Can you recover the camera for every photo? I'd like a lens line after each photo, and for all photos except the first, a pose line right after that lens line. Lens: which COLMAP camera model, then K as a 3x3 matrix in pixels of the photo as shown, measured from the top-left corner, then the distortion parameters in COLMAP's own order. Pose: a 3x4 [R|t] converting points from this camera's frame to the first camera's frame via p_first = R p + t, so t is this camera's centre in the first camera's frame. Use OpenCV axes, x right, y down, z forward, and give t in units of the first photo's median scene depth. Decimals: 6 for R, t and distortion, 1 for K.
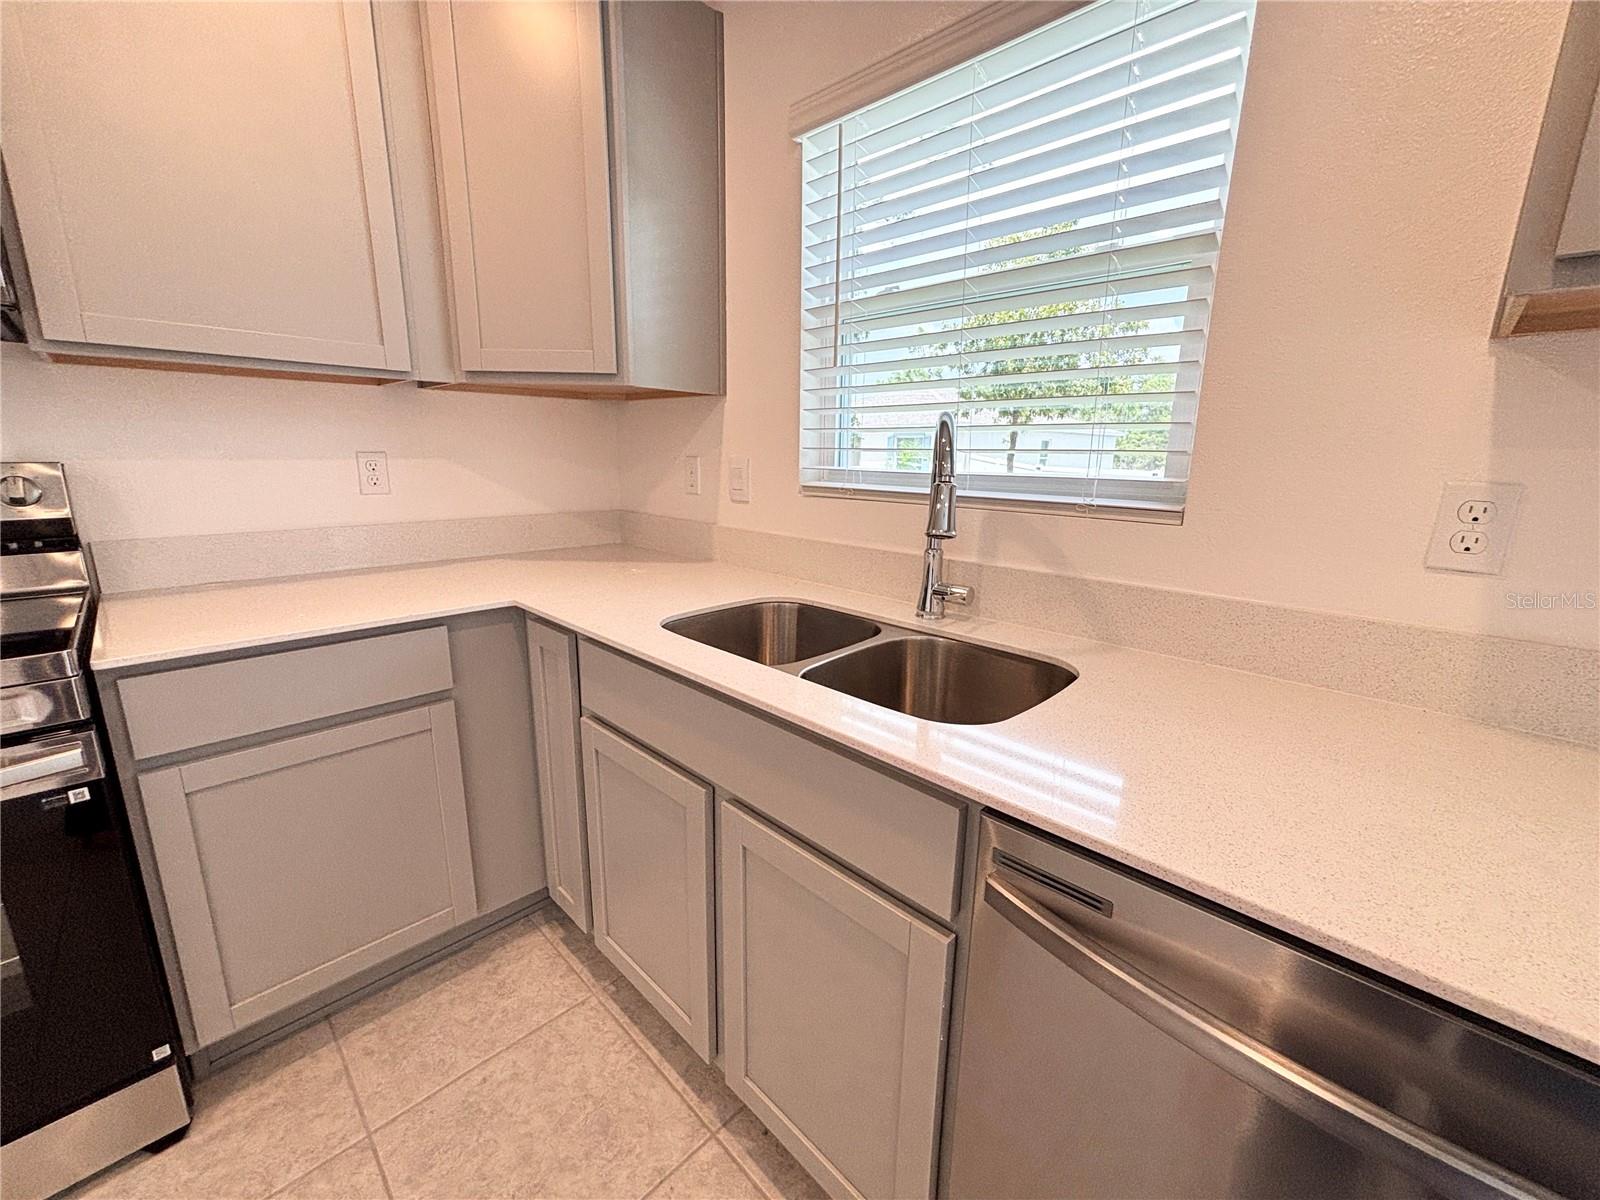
lens RADIAL K [[646.8, 0, 794.3], [0, 646.8, 596.0], [0, 0, 1]] dist [0.004642, -0.000899]
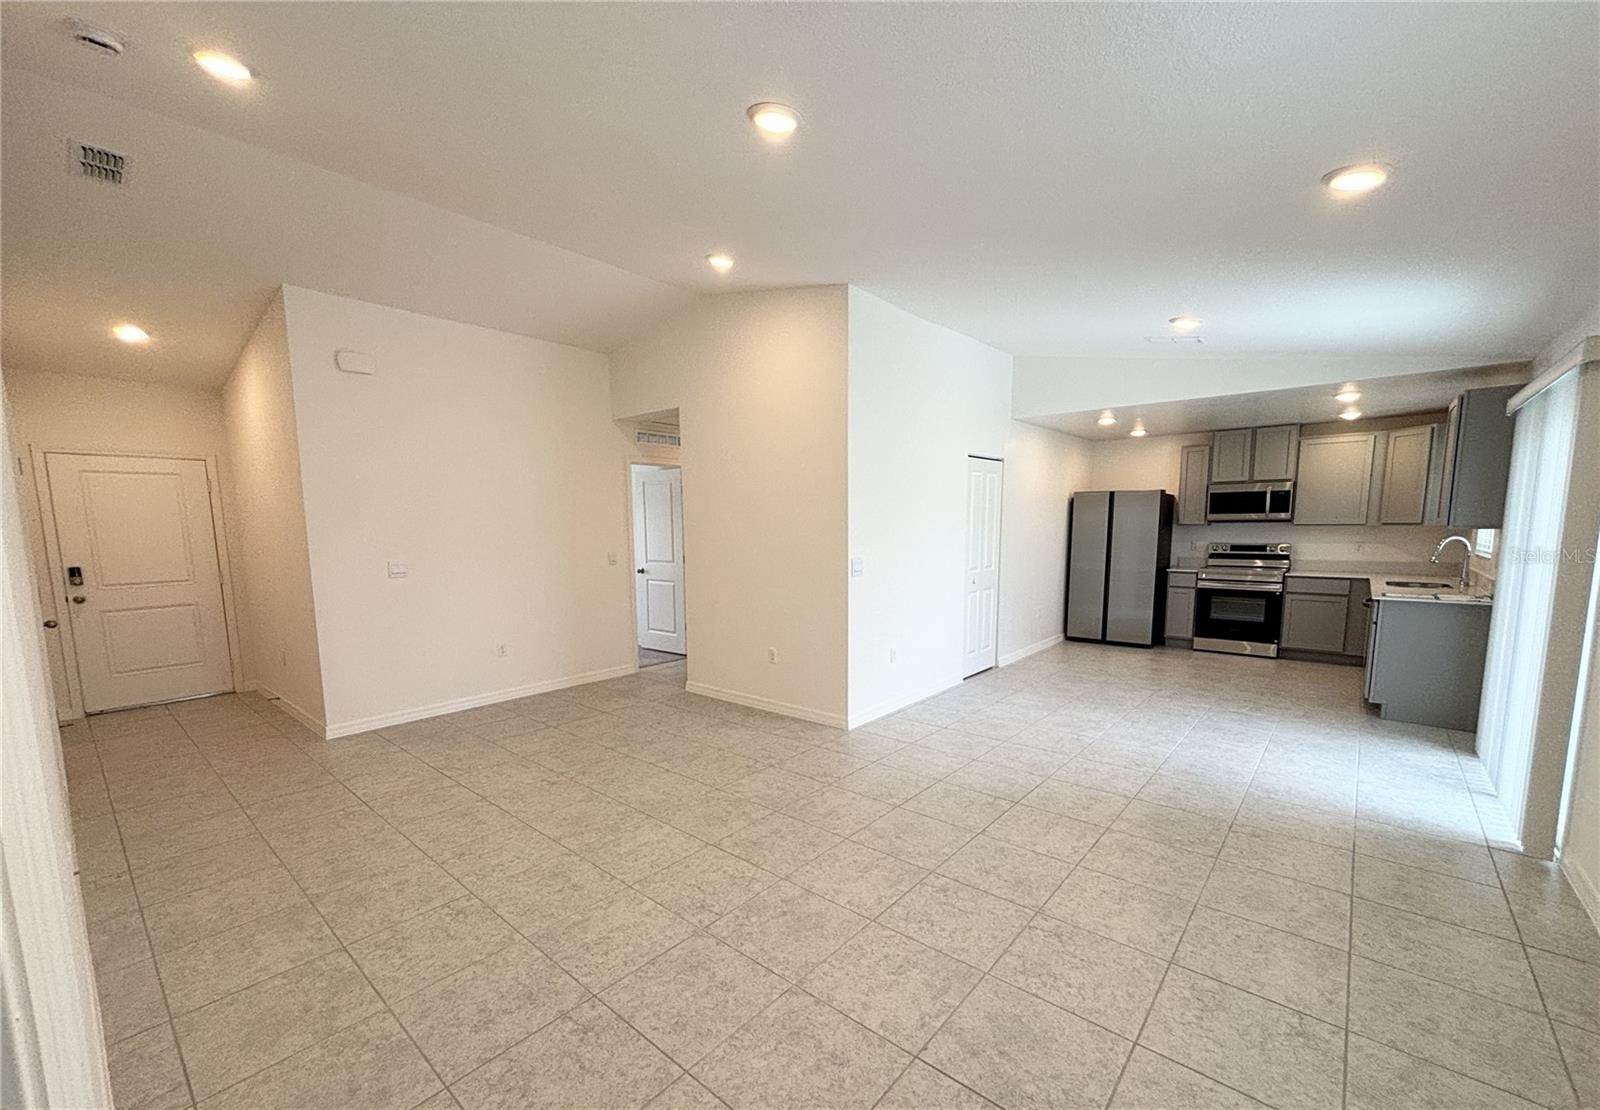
lens RADIAL K [[661.5, 0, 791.8], [0, 661.5, 602.4], [0, 0, 1]] dist [0.002220, 0.000399]
pose [[0.075155, 0.103506, -0.991785, 3.844997], [-0.212657, 0.973382, 0.085471, 0.641348], [0.974232, 0.204487, 0.095166, -3.277412]]
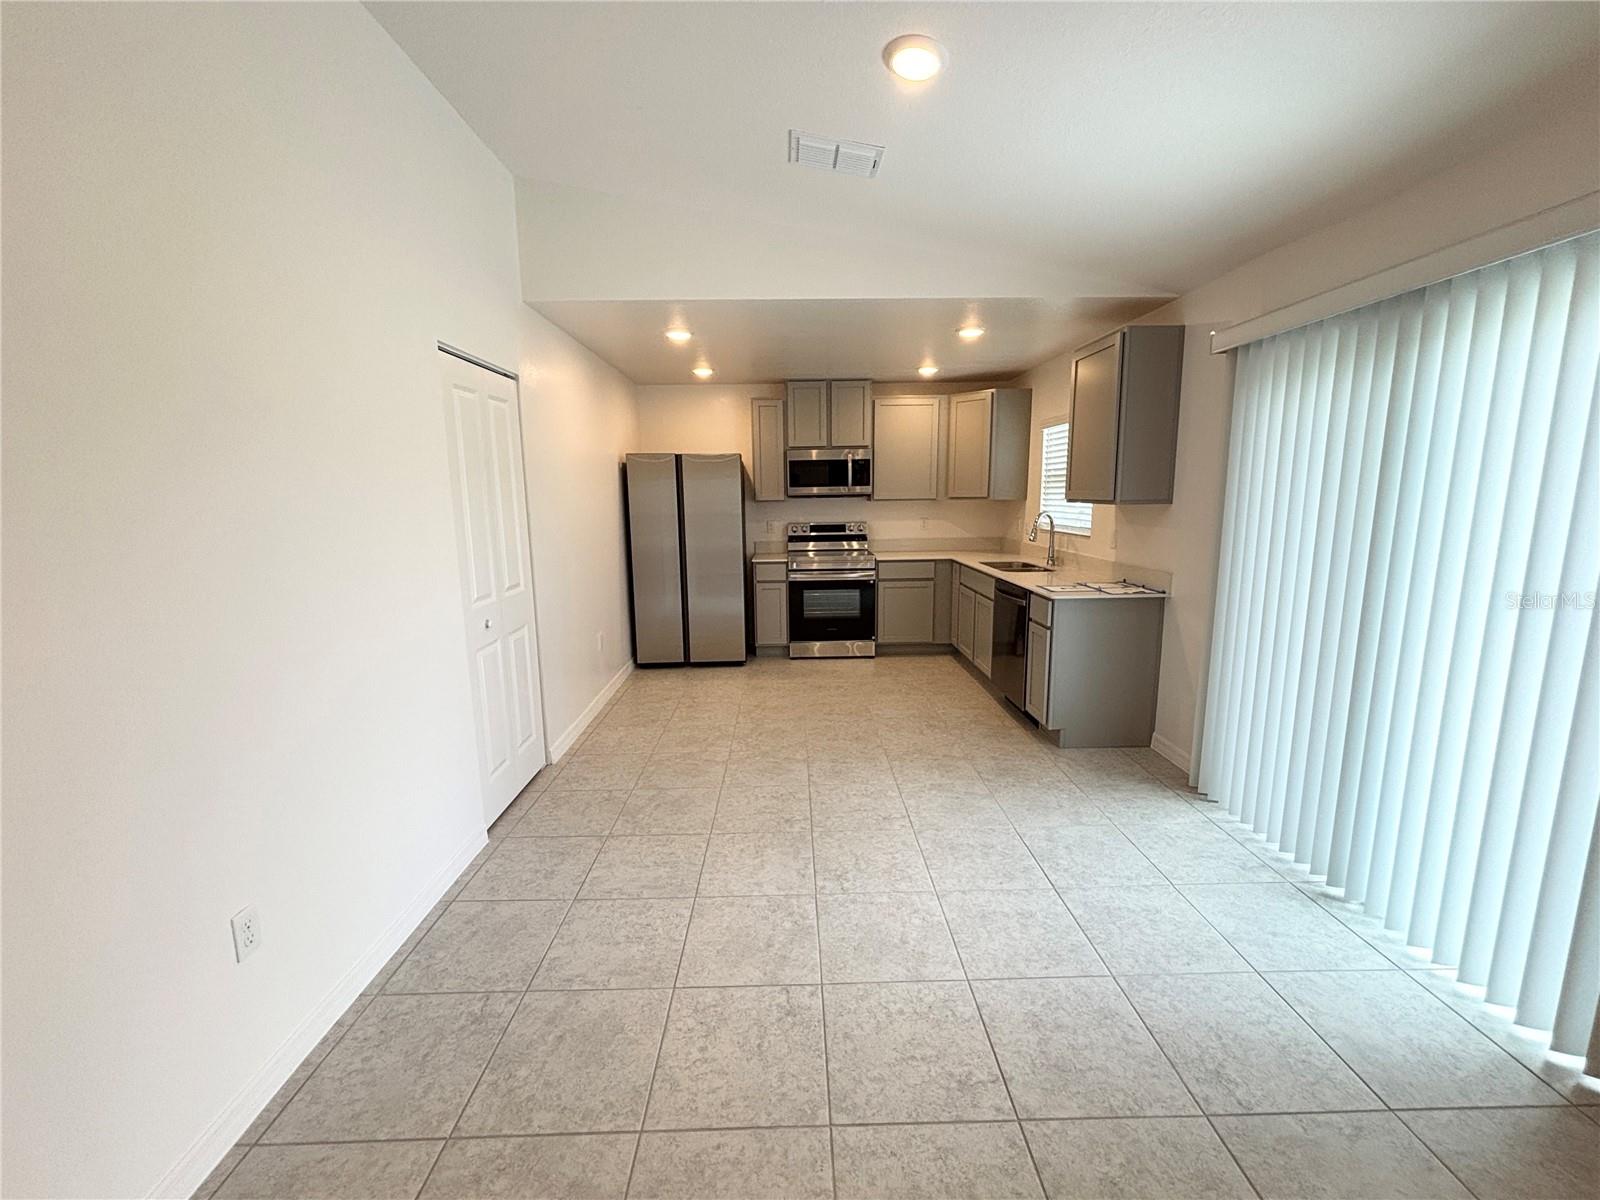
lens RADIAL K [[646.8, 0, 805.4], [0, 646.8, 605.5], [0, 0, 1]] dist [0.004642, -0.000899]
pose [[0.723692, 0.094164, -0.683668, 1.704317], [-0.128488, 0.991711, 0.000582, 0.426331], [0.678056, 0.087422, 0.729793, -2.531330]]
